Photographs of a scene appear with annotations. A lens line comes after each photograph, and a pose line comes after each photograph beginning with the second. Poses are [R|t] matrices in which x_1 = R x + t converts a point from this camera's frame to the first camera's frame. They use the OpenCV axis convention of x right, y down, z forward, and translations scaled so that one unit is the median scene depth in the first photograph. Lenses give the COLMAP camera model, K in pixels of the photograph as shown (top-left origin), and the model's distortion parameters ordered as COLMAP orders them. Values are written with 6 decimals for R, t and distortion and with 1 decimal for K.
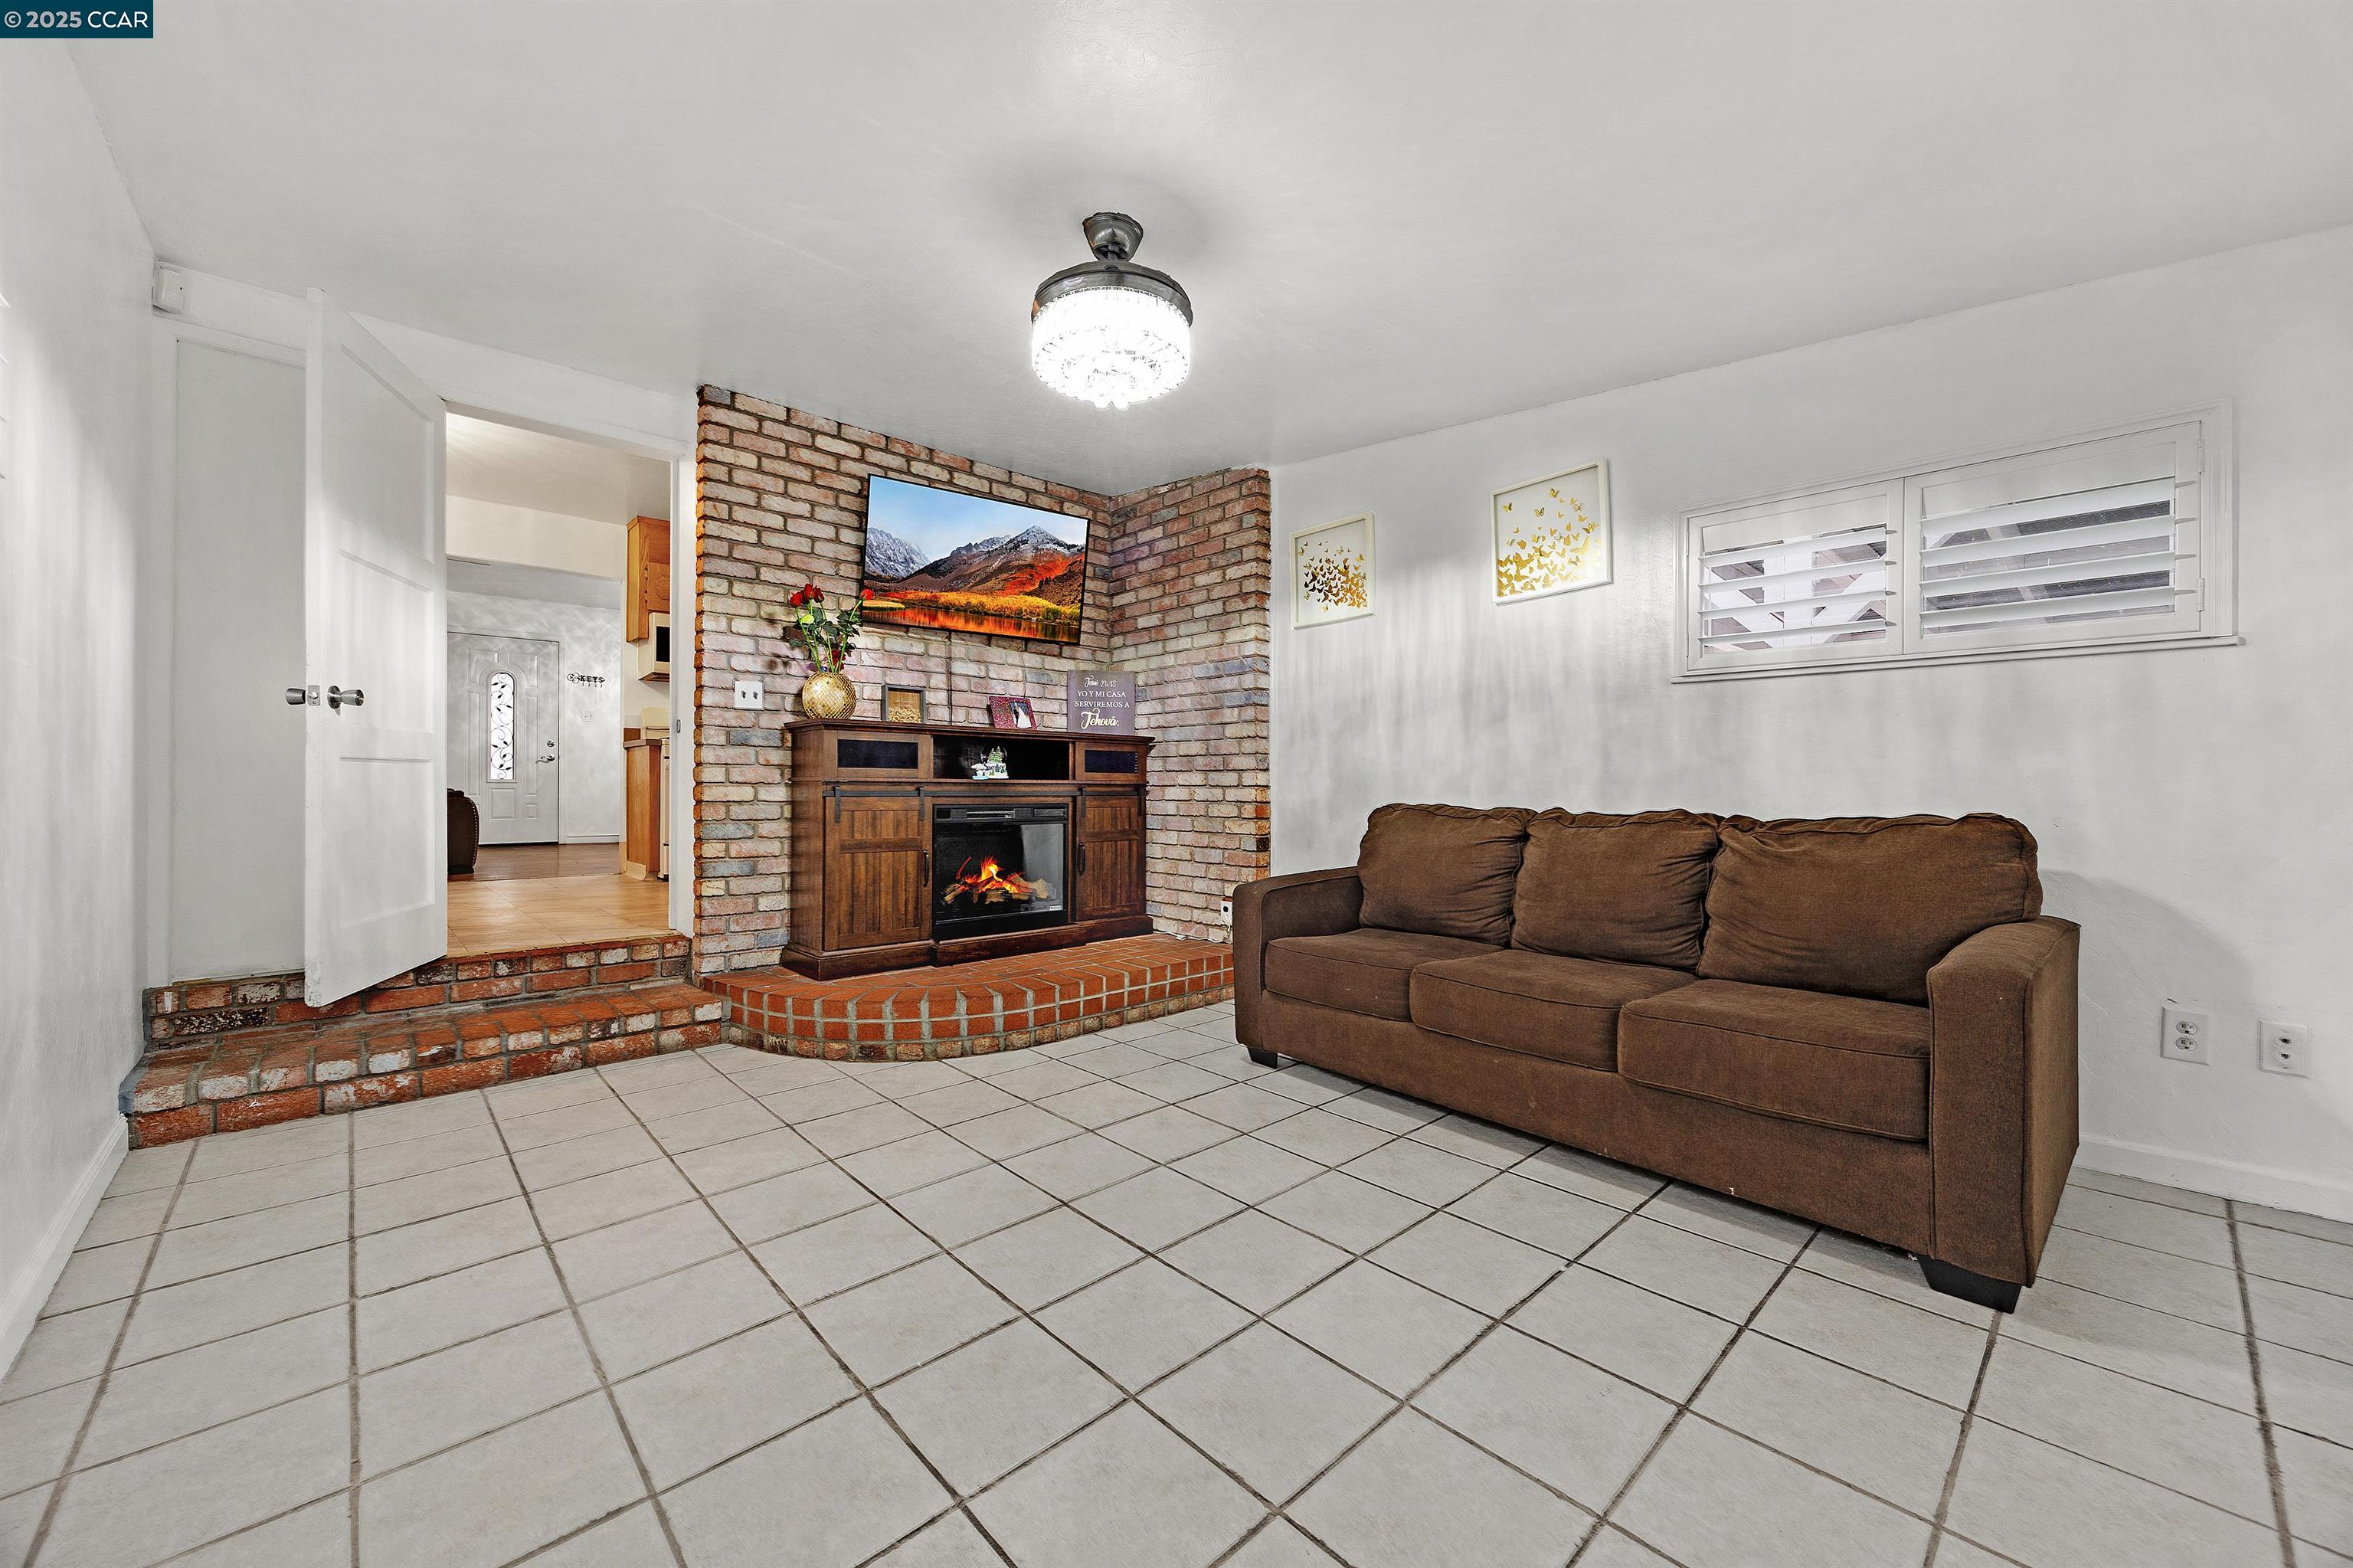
lens RADIAL K [[904.4, 0, 1166.0], [0, 904.4, 785.9], [0, 0, 1]] dist [-0.001834, 0.000202]
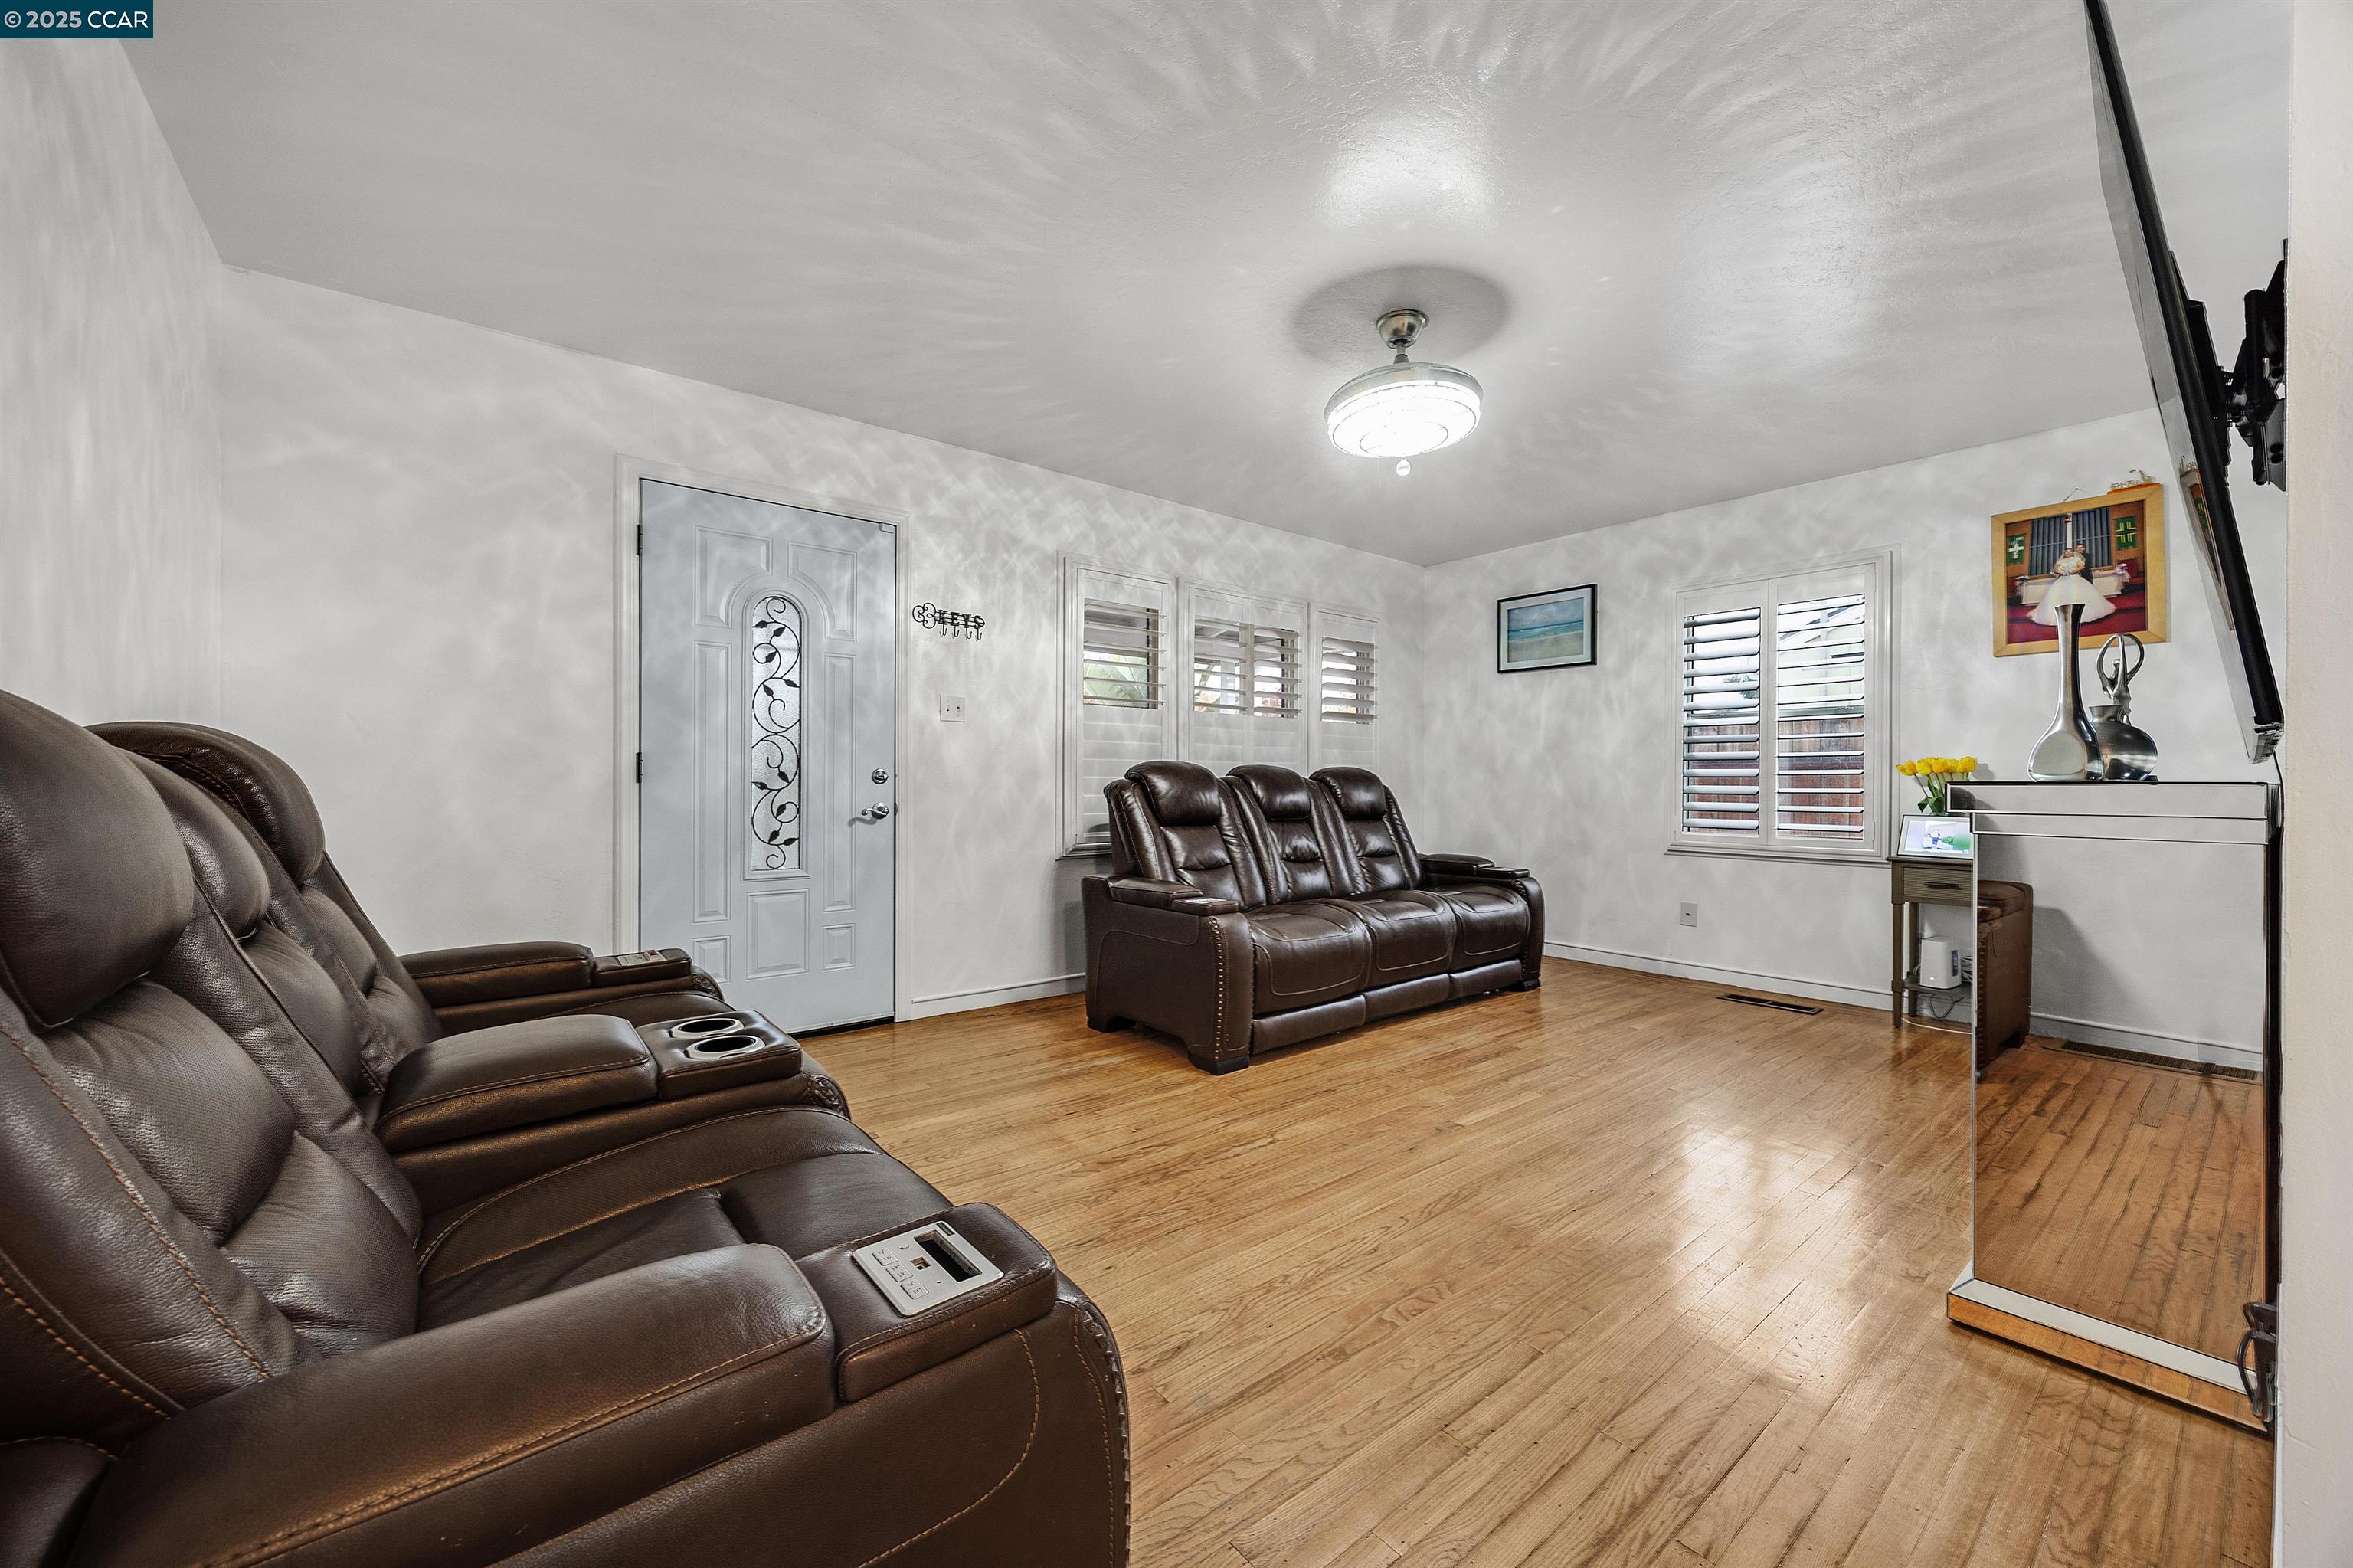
lens RADIAL K [[904.4, 0, 1185.3], [0, 904.4, 778.2], [0, 0, 1]] dist [-0.001834, 0.000202]
pose [[0.998119, -0.001527, -0.061281, -0.528129], [0.000914, 0.999949, -0.010026, -0.042389], [0.061293, 0.009951, 0.998070, 0.614433]]
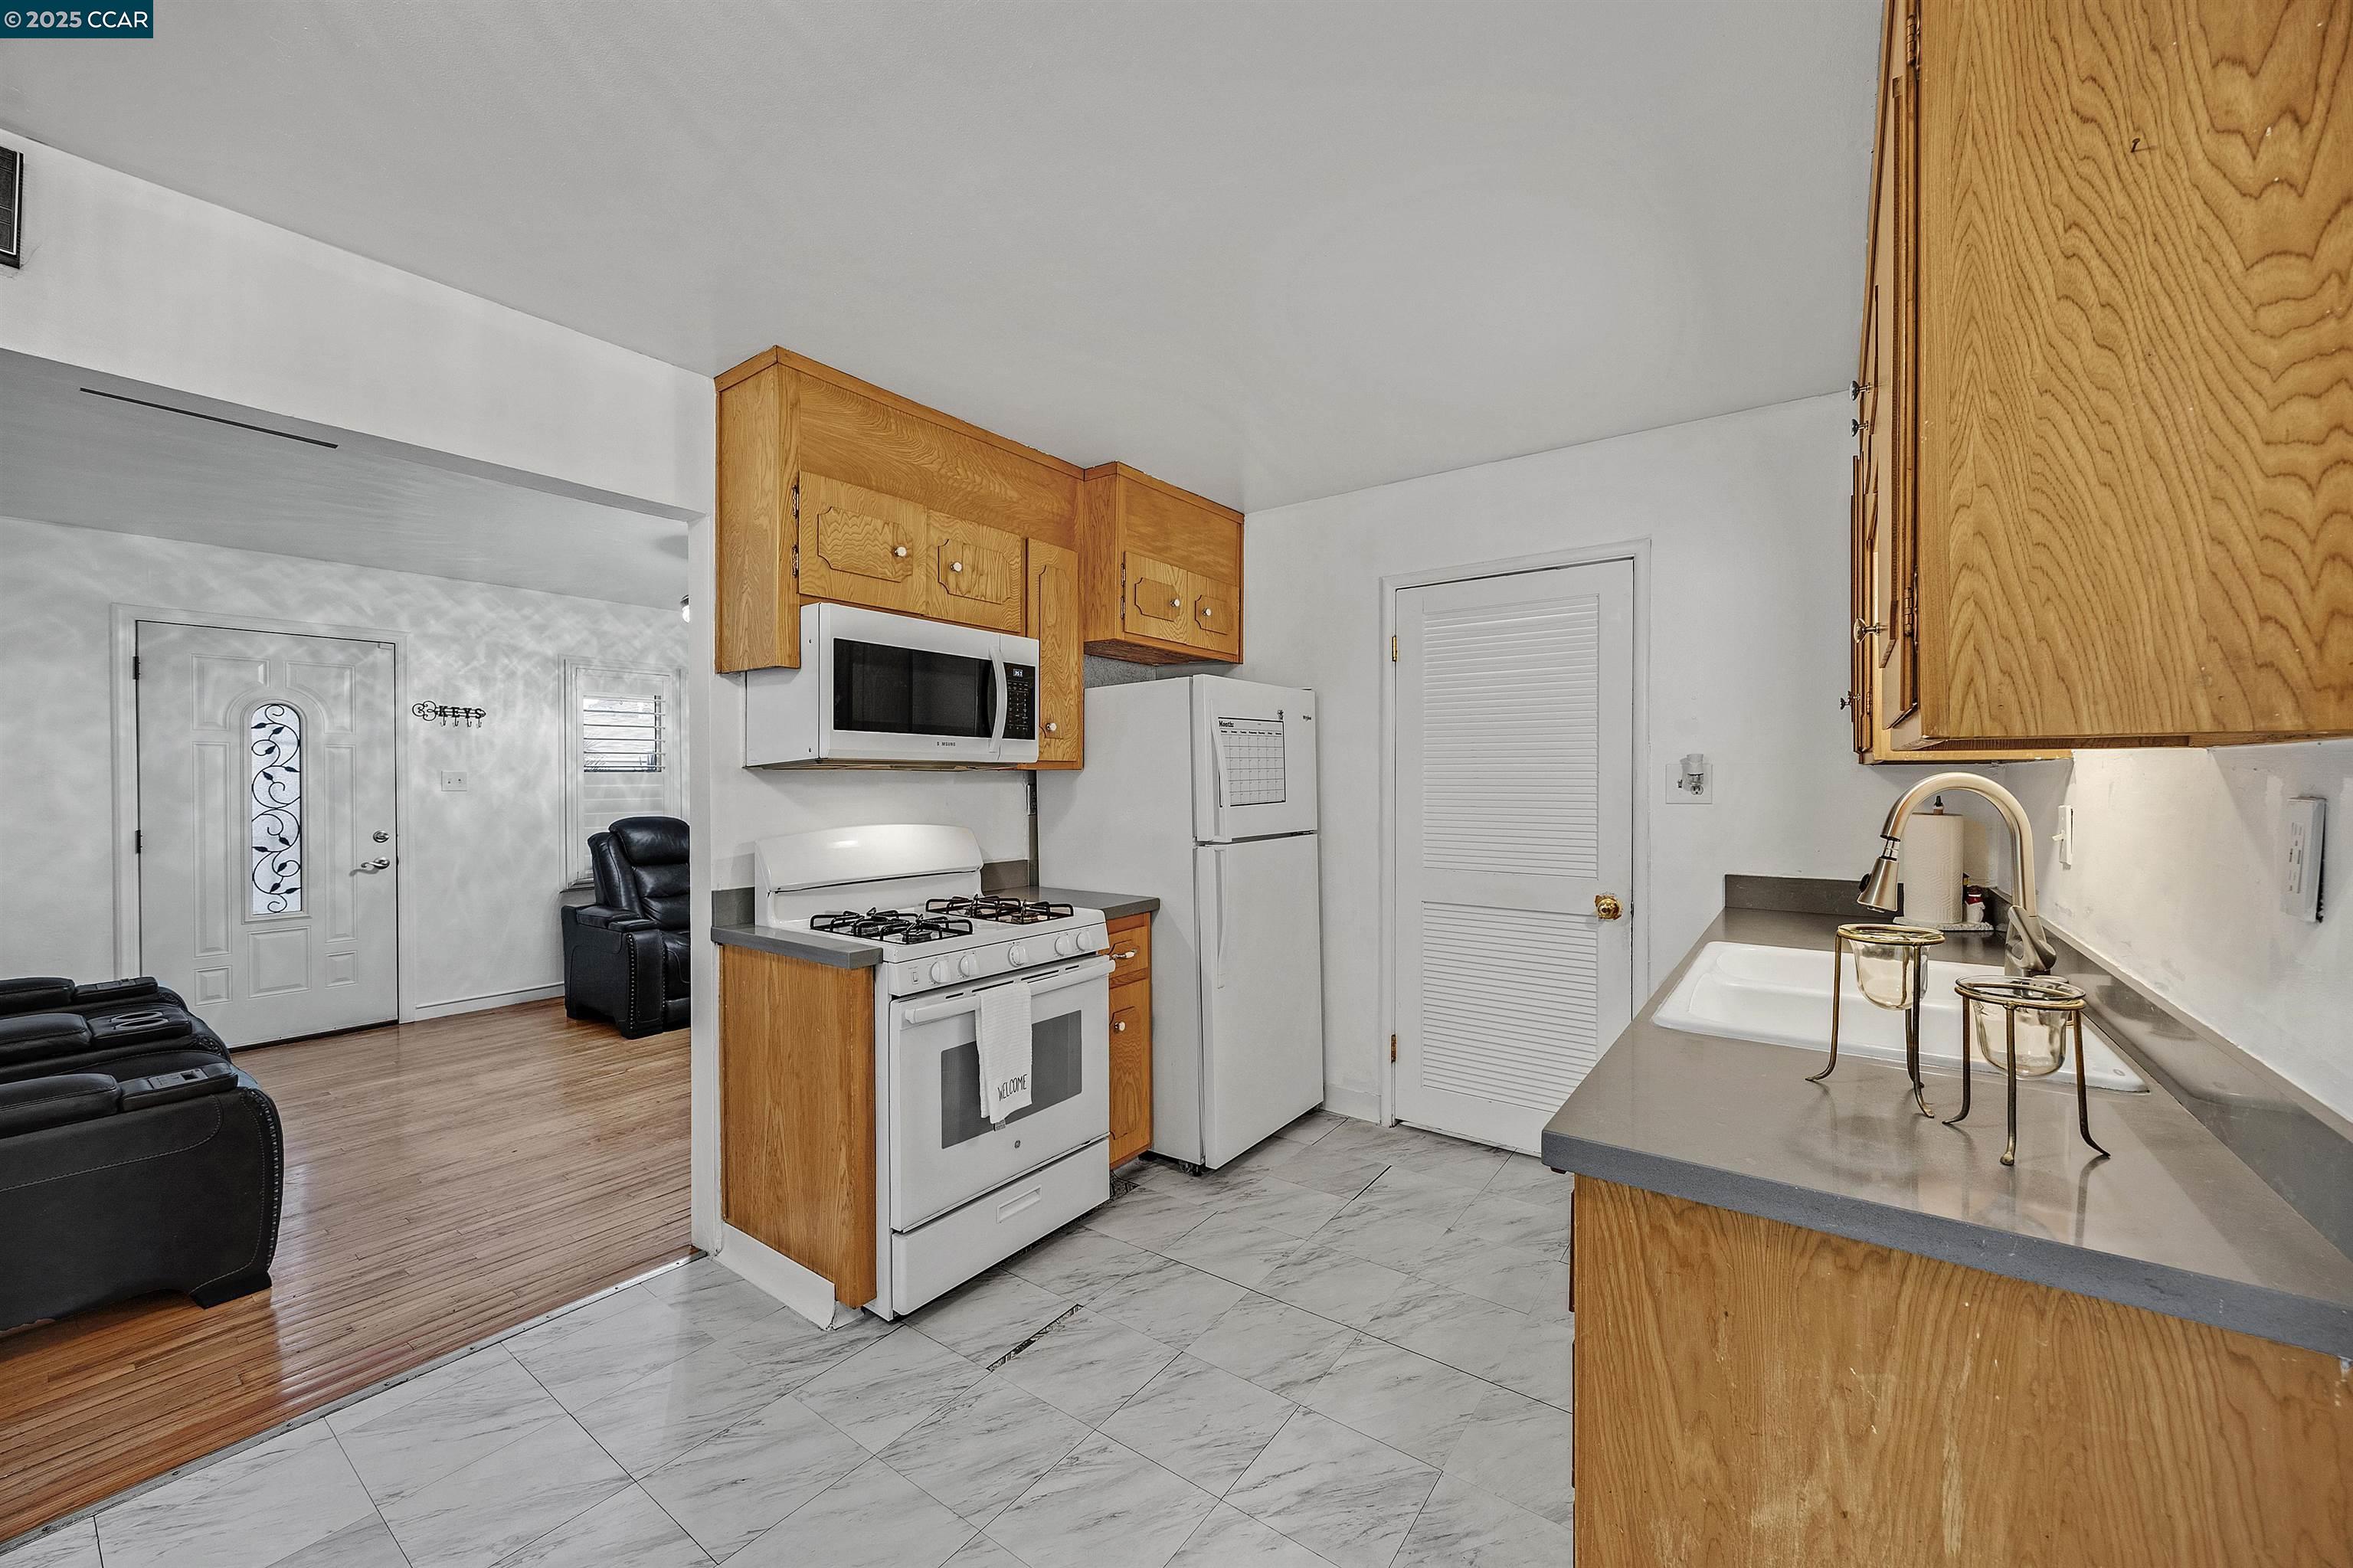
lens RADIAL K [[904.4, 0, 1179.5], [0, 904.4, 783.3], [0, 0, 1]] dist [-0.001834, 0.000202]
pose [[0.980717, -0.007884, 0.195274, -0.330863], [0.007374, 0.999967, 0.003340, -0.077474], [-0.195294, -0.001836, 0.980743, 0.397095]]
